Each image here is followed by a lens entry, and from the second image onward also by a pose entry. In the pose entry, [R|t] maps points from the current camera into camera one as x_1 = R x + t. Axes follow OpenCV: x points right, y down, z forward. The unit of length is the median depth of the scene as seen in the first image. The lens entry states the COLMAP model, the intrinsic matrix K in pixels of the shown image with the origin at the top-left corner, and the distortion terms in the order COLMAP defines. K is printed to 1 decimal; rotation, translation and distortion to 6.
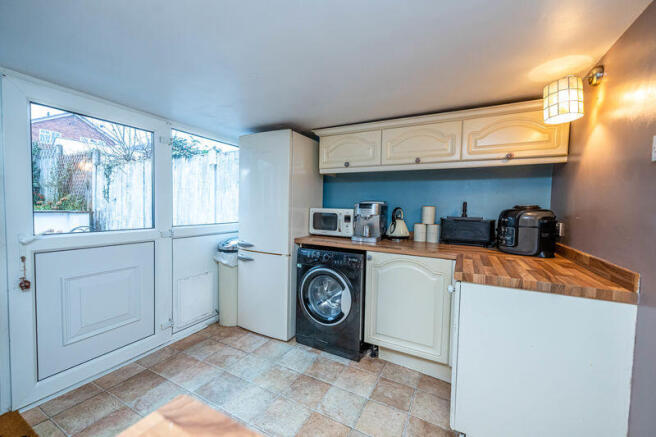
lens RADIAL K [[257.2, 0, 329.2], [0, 257.2, 218.2], [0, 0, 1]] dist [-0.000648, 0.000114]
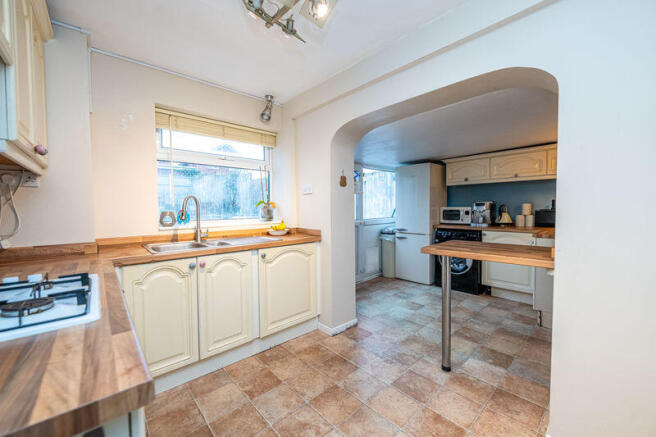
lens RADIAL K [[257.2, 0, 330.1], [0, 257.2, 217.2], [0, 0, 1]] dist [-0.000648, 0.000114]
pose [[0.940620, -0.019398, -0.338906, -0.194543], [0.015290, 0.999774, -0.014787, 0.041190], [0.339116, 0.008727, 0.940704, -0.830566]]
